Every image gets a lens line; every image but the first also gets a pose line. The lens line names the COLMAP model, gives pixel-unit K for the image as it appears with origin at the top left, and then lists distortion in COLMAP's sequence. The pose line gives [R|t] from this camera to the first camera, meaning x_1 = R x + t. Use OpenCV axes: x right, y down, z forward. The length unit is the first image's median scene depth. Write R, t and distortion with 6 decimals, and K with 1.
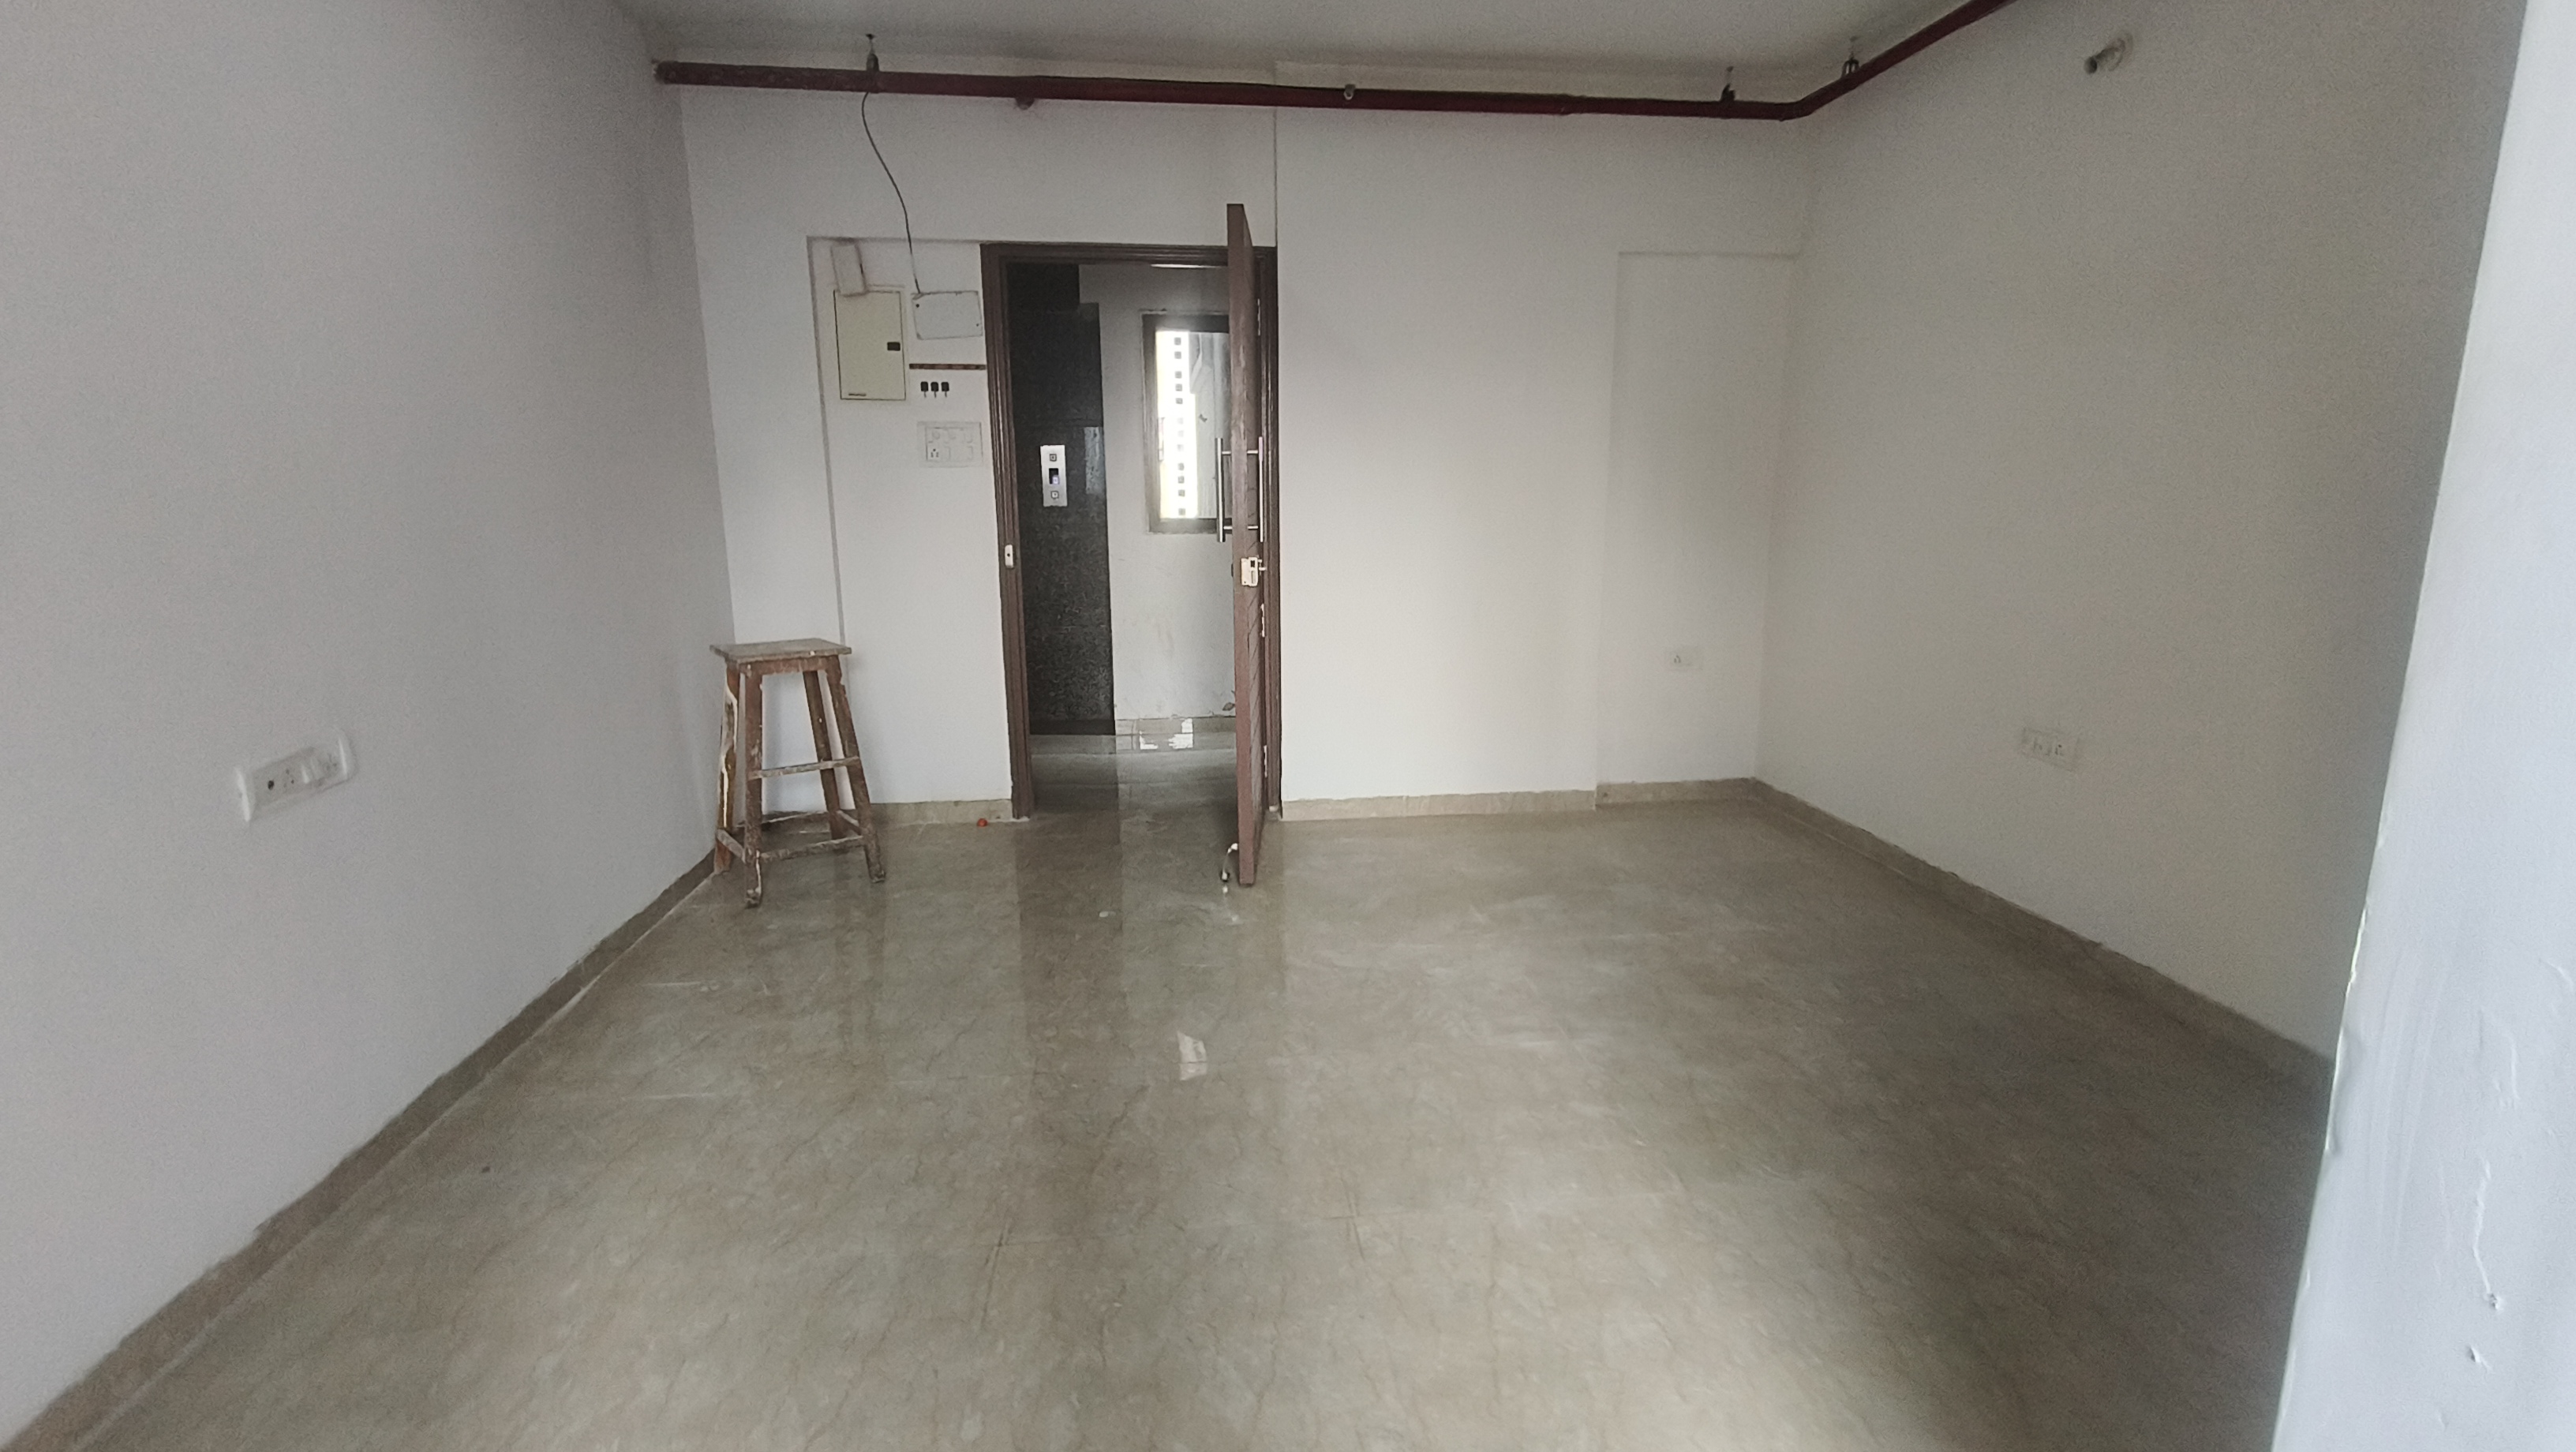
lens RADIAL K [[1175.9, 0, 1278.5], [0, 1175.9, 730.1], [0, 0, 1]] dist [-0.000716, 0.001003]
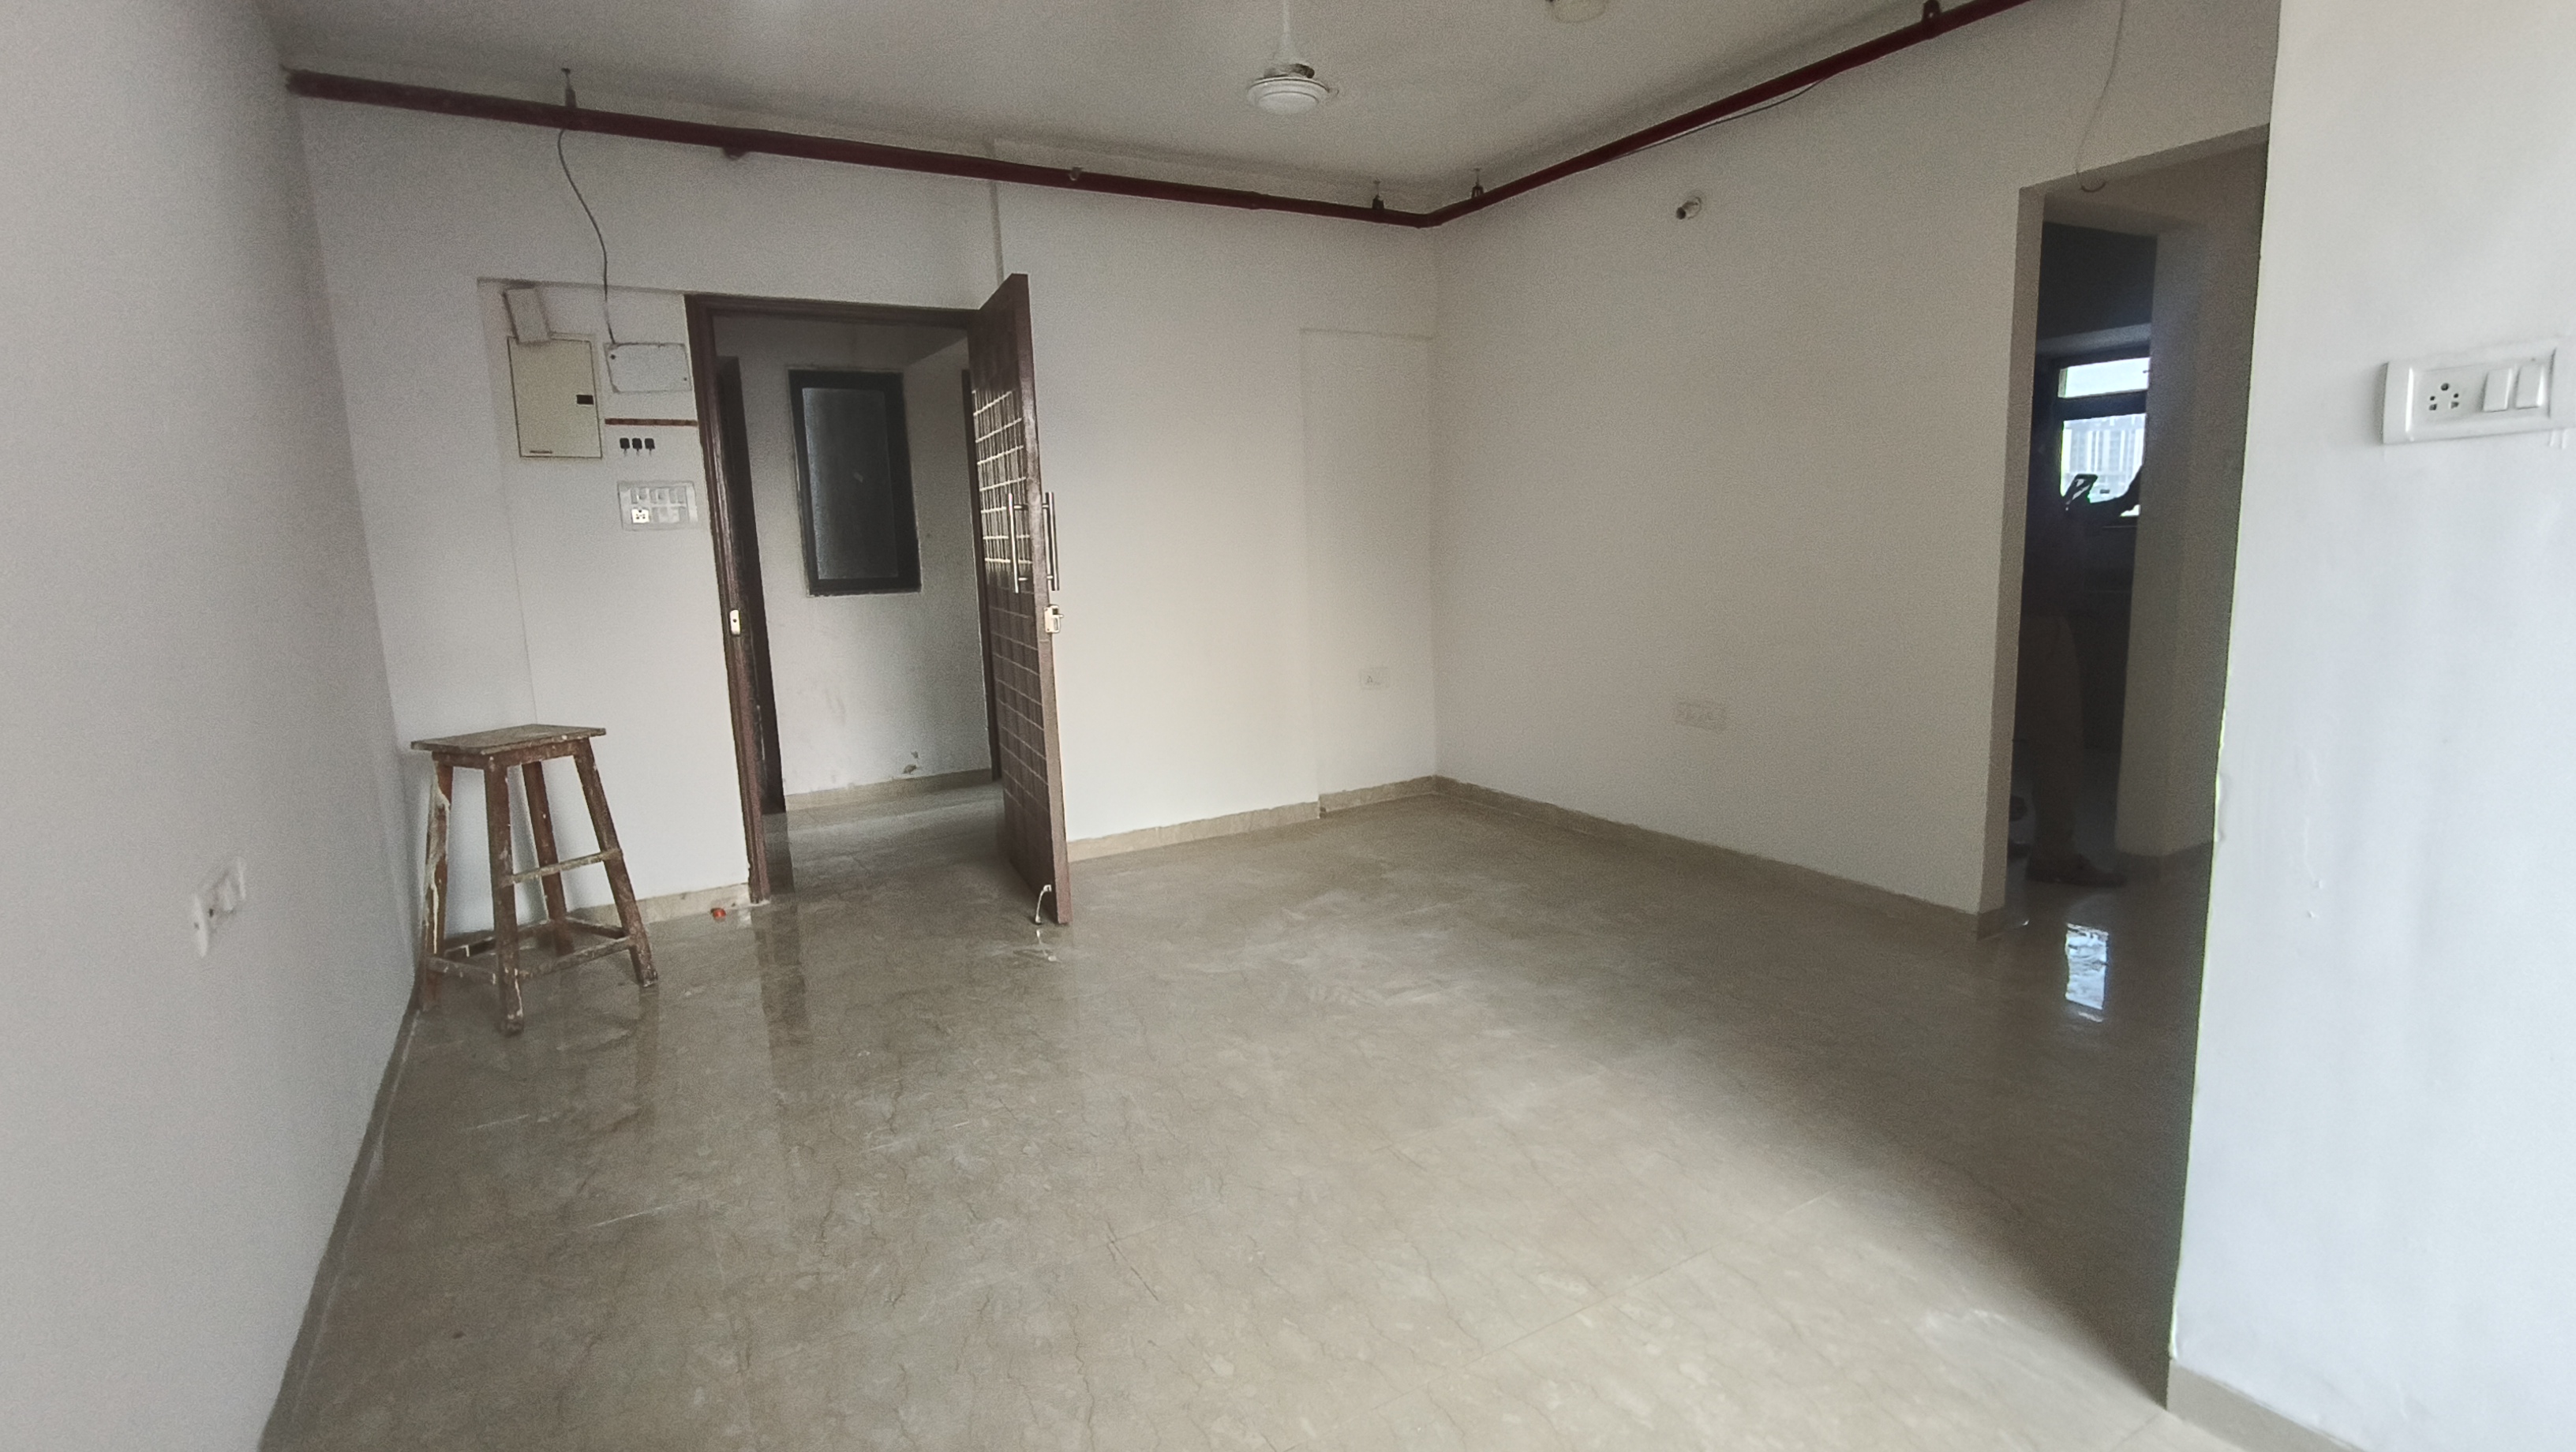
lens RADIAL K [[1175.9, 0, 1308.4], [0, 1175.9, 718.1], [0, 0, 1]] dist [-0.000716, 0.001003]
pose [[0.917306, -0.088987, 0.388113, -0.197019], [0.110177, 0.993376, -0.032640, 0.009806], [-0.382638, 0.072702, 0.921034, -0.035326]]
